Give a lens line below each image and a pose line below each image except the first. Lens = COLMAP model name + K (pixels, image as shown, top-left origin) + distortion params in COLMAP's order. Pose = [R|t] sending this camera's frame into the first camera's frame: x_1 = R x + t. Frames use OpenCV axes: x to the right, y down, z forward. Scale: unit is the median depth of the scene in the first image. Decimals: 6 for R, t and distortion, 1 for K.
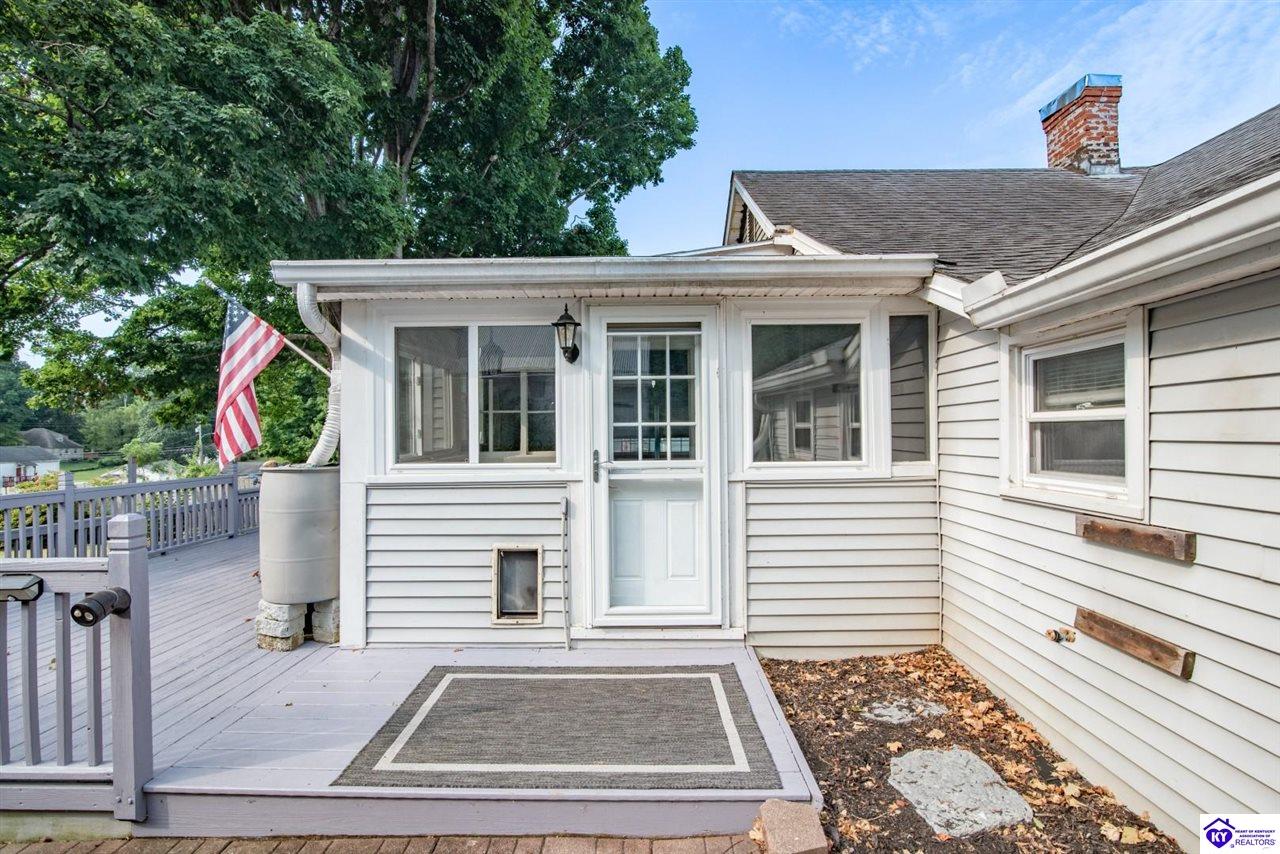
lens RADIAL K [[587.9, 0, 641.5], [0, 587.9, 437.5], [0, 0, 1]] dist [-0.024306, -0.000061]
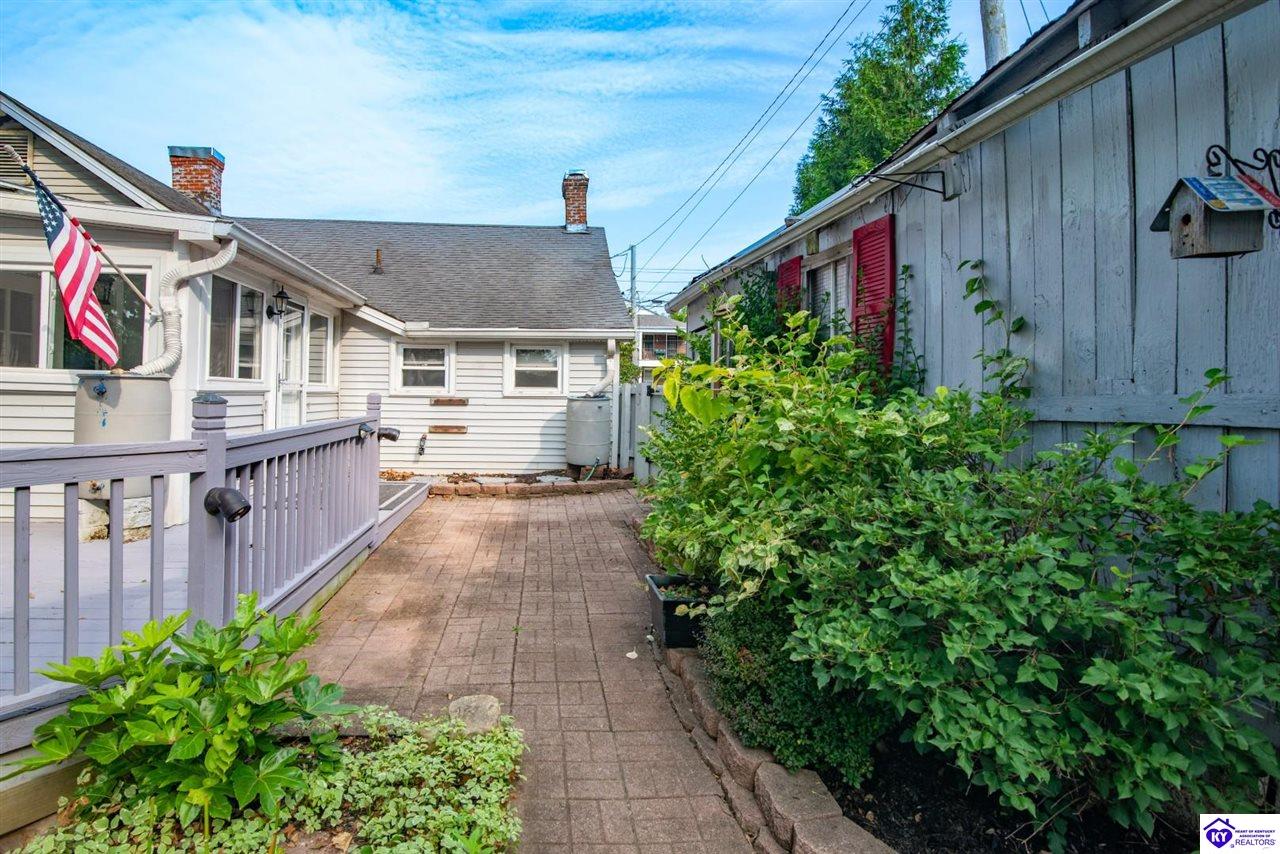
lens RADIAL K [[587.9, 0, 557.5], [0, 587.9, 383.9], [0, 0, 1]] dist [-0.024306, -0.000061]
pose [[-0.053657, 0.026035, 0.998220, -1.680031], [-0.005748, 0.999635, -0.026381, 0.088904], [-0.998543, -0.007153, -0.053488, 0.291664]]
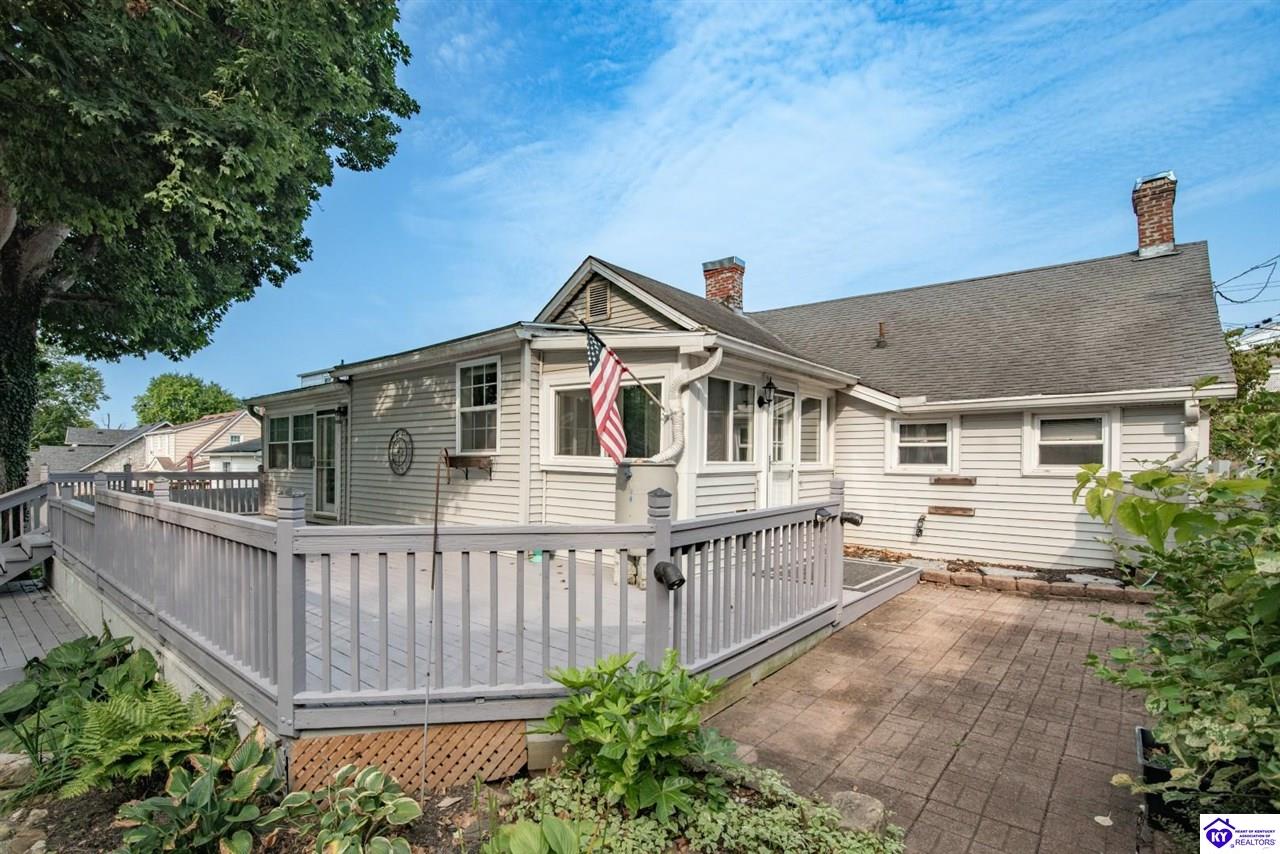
lens RADIAL K [[587.9, 0, 642.8], [0, 587.9, 455.9], [0, 0, 1]] dist [-0.024306, -0.000061]
pose [[0.623011, 0.019473, 0.781970, -1.691069], [-0.012270, 0.999810, -0.015122, 0.055471], [-0.782116, -0.000174, 0.623132, 0.152271]]
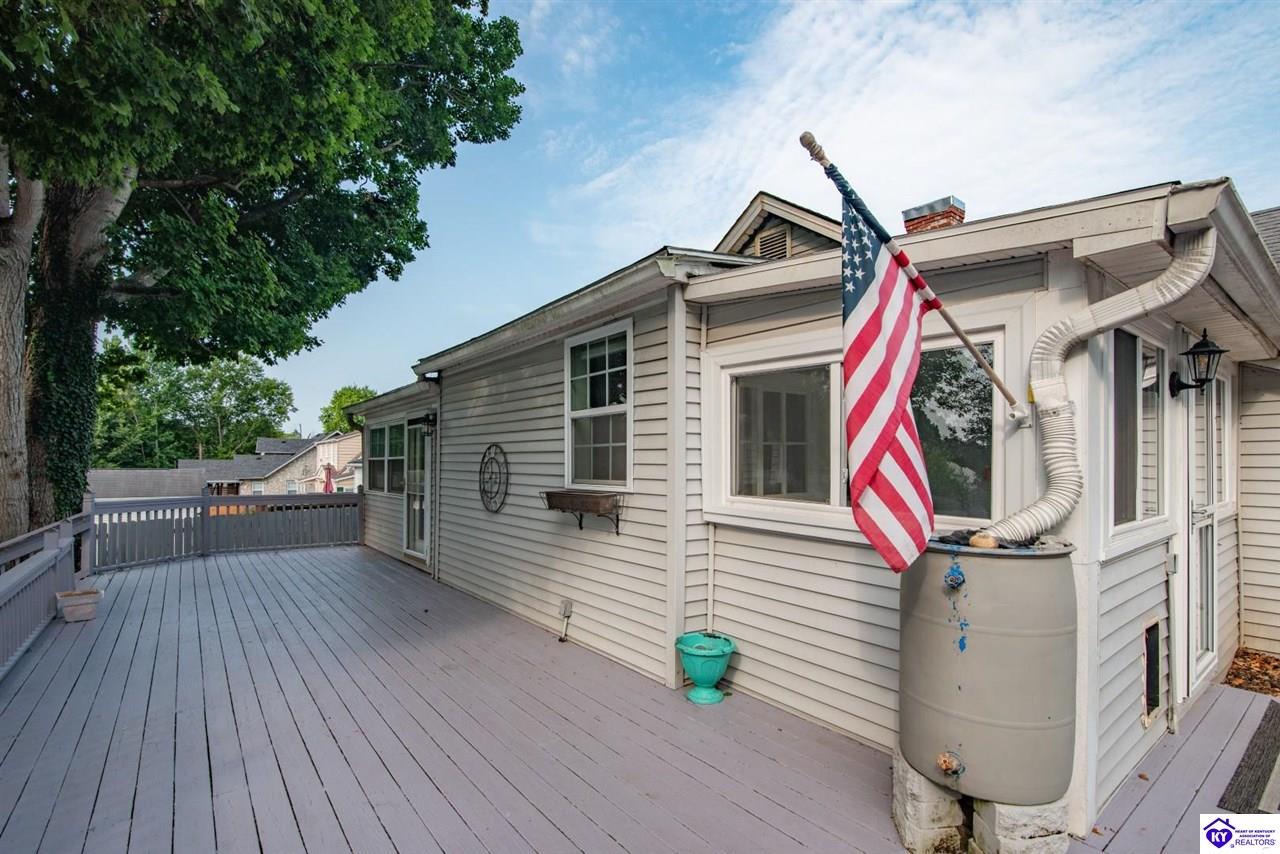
lens RADIAL K [[587.9, 0, 646.5], [0, 587.9, 448.2], [0, 0, 1]] dist [-0.024306, -0.000061]
pose [[0.787714, 0.026737, 0.615460, -1.185158], [-0.011348, 0.999518, -0.028898, -0.014984], [-0.615936, 0.015779, 0.787638, 0.774483]]
